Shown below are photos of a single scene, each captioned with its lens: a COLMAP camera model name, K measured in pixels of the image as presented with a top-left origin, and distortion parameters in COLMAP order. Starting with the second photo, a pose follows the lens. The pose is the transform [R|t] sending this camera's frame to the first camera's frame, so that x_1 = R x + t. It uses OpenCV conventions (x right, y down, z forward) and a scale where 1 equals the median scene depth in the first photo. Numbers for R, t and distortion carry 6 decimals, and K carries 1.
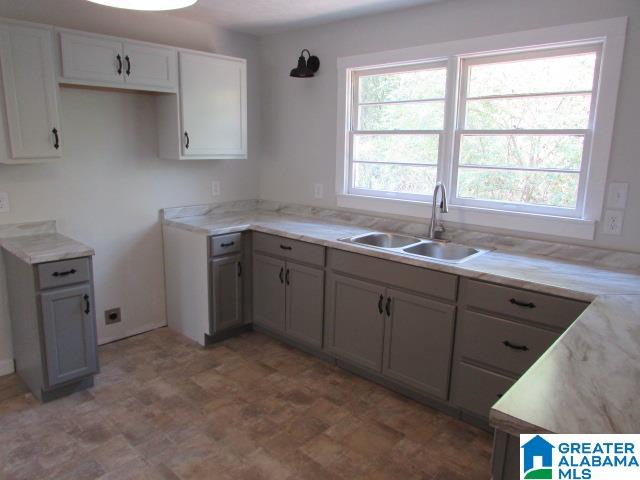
lens RADIAL K [[456.6, 0, 319.3], [0, 456.6, 239.5], [0, 0, 1]] dist [-0.029722, 0.010627]
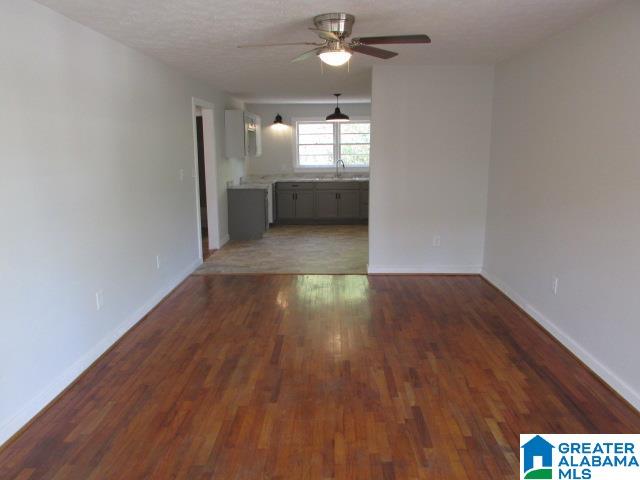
lens RADIAL K [[456.6, 0, 319.8], [0, 456.6, 240.2], [0, 0, 1]] dist [-0.029722, 0.010627]
pose [[0.752677, -0.154792, 0.639935, -2.013128], [0.155989, 0.986222, 0.055083, 0.241166], [-0.639644, 0.058363, 0.766452, -1.376404]]
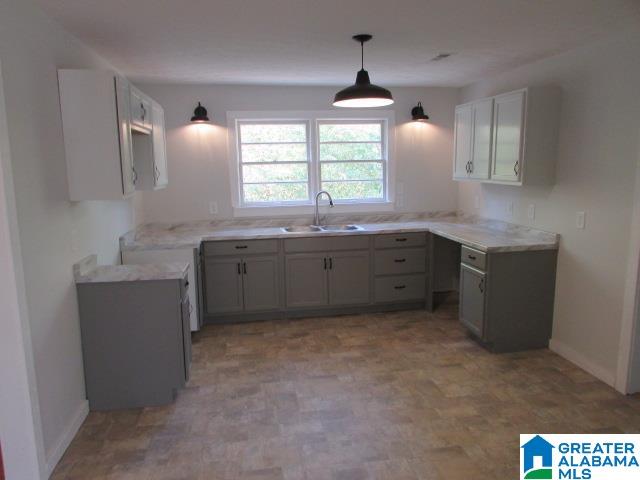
lens RADIAL K [[456.6, 0, 318.1], [0, 456.6, 238.8], [0, 0, 1]] dist [-0.029722, 0.010627]
pose [[0.611771, -0.153921, 0.775916, -1.105679], [0.188848, 0.980943, 0.045695, -0.029389], [-0.768162, 0.118575, 0.629180, -0.055371]]
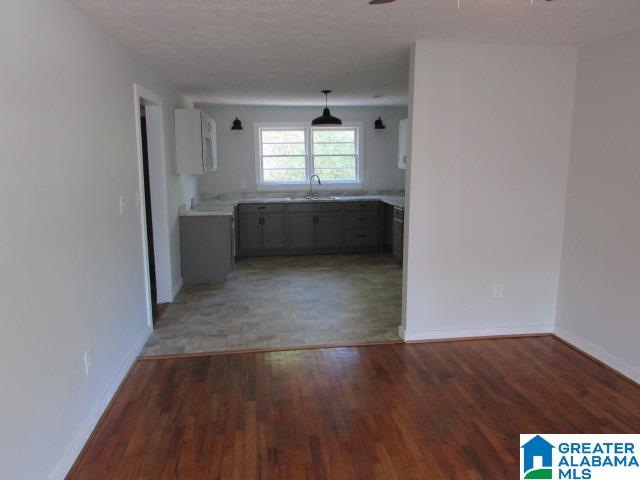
lens RADIAL K [[456.6, 0, 320.0], [0, 456.6, 238.7], [0, 0, 1]] dist [-0.029722, 0.010627]
pose [[0.640421, -0.155971, 0.752020, -1.769248], [0.174601, 0.983090, 0.055206, 0.102456], [-0.747914, 0.095948, 0.656825, -0.742131]]
